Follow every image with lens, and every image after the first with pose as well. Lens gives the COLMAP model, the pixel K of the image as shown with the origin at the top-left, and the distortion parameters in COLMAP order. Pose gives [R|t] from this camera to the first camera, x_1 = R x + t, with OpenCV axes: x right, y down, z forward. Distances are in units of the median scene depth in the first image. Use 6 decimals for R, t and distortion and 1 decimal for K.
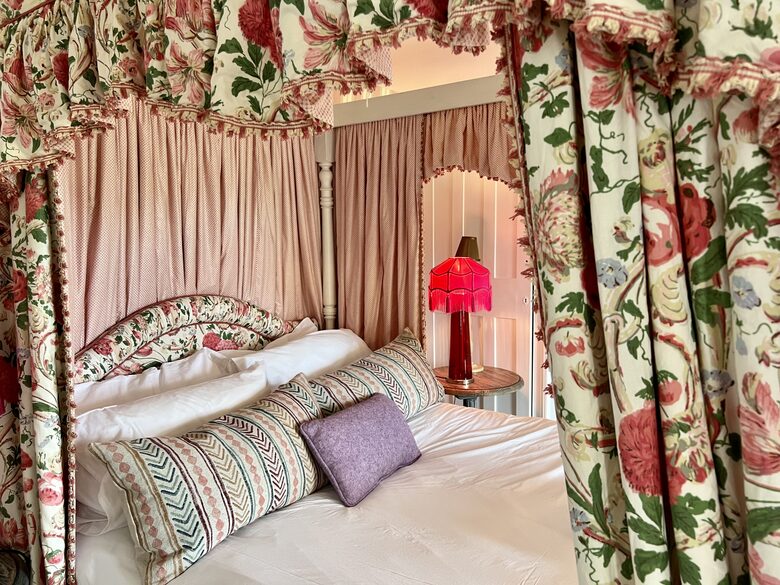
lens RADIAL K [[620.5, 0, 391.1], [0, 620.5, 291.5], [0, 0, 1]] dist [0.052803, -0.057148]
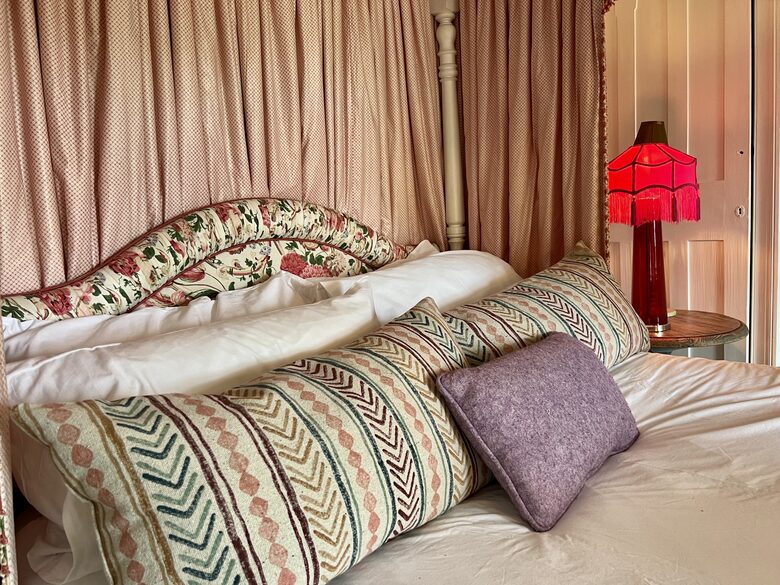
lens RADIAL K [[620.5, 0, 387.8], [0, 620.5, 292.1], [0, 0, 1]] dist [0.052803, -0.057148]
pose [[0.984886, -0.031424, -0.170329, -0.082499], [0.037983, 0.998652, 0.035382, 0.105244], [0.168987, -0.041317, 0.984752, 0.405286]]
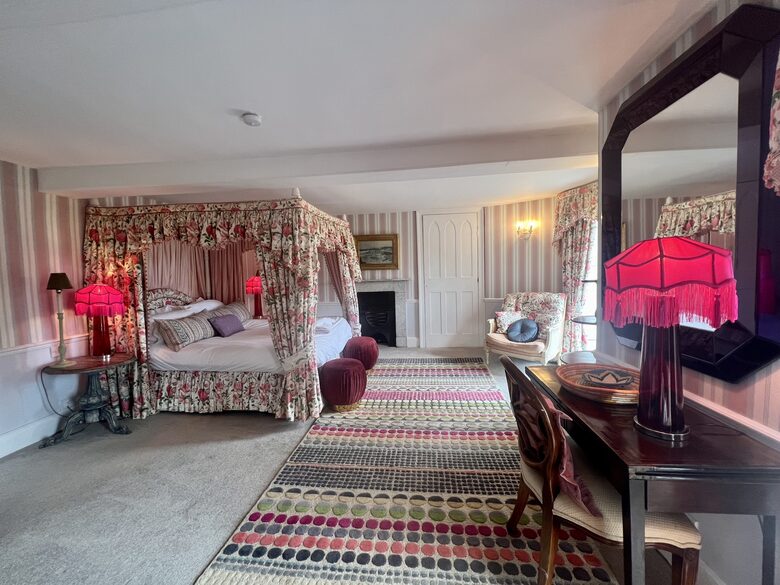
lens RADIAL K [[318.9, 0, 394.3], [0, 318.9, 295.5], [0, 0, 1]] dist [0.001711, 0.000065]
pose [[0.880443, -0.036054, 0.472779, -0.058147], [0.045207, 0.998946, -0.008007, 0.123057], [-0.471992, 0.028422, 0.881144, -1.086100]]
